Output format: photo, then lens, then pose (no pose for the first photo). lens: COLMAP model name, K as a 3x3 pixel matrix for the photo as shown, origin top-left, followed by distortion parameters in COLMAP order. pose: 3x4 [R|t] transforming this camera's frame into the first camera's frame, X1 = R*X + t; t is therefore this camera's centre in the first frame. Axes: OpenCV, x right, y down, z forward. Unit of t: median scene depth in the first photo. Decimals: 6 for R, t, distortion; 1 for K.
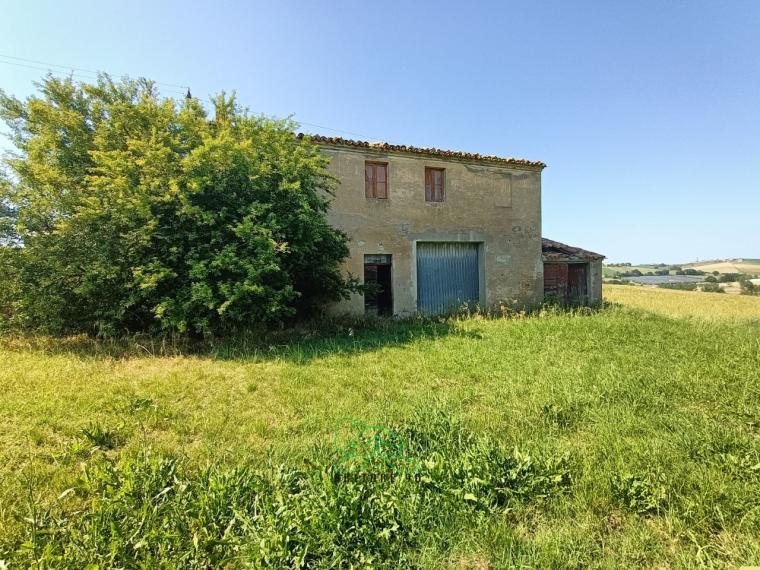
lens RADIAL K [[347.9, 0, 380.7], [0, 347.9, 284.6], [0, 0, 1]] dist [0.004341, 0.000811]
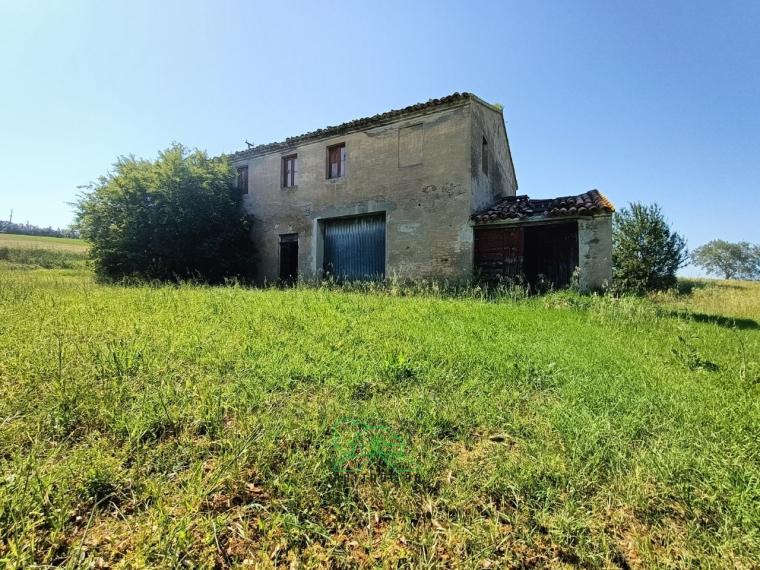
lens RADIAL K [[347.9, 0, 380.7], [0, 347.9, 284.6], [0, 0, 1]] dist [0.004341, 0.000811]
pose [[0.654013, 0.016727, -0.756298, 1.016312], [-0.041860, 0.999024, -0.014103, 0.080030], [0.755324, 0.040882, 0.654075, 0.453176]]
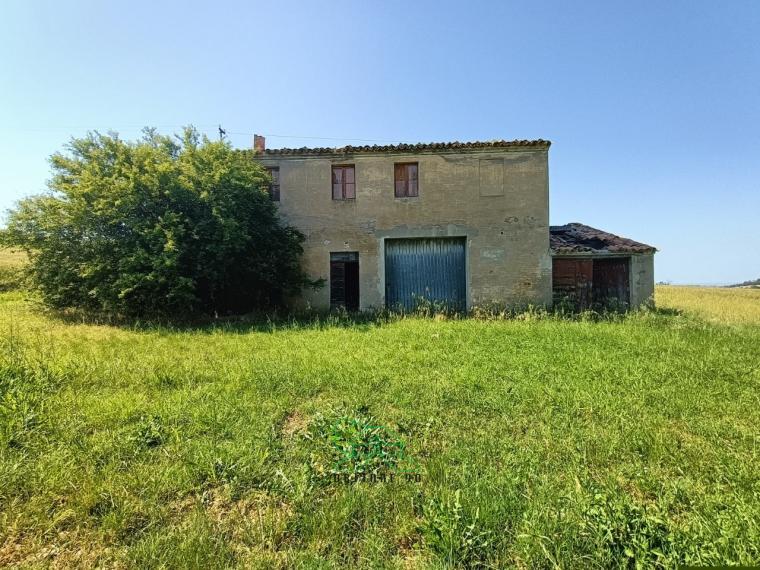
lens RADIAL K [[347.9, 0, 380.7], [0, 347.9, 284.6], [0, 0, 1]] dist [0.004341, 0.000811]
pose [[0.920320, 0.007975, -0.391085, 0.477245], [-0.013930, 0.999826, -0.012393, 0.020918], [0.390918, 0.016854, 0.920271, 0.074947]]
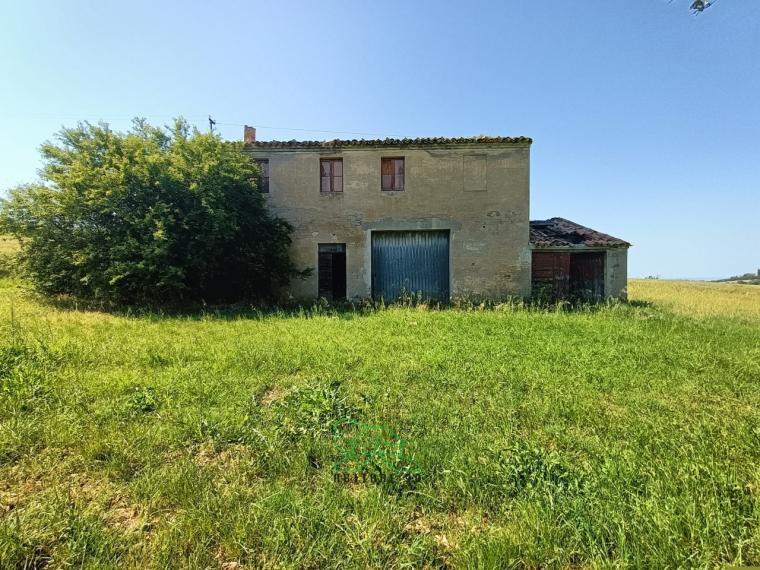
lens RADIAL K [[347.9, 0, 380.7], [0, 347.9, 284.6], [0, 0, 1]] dist [0.004341, 0.000811]
pose [[0.927683, 0.026031, -0.372461, 0.509536], [-0.023428, 0.999659, 0.011513, 0.022897], [0.372634, -0.001954, 0.927976, 0.050845]]
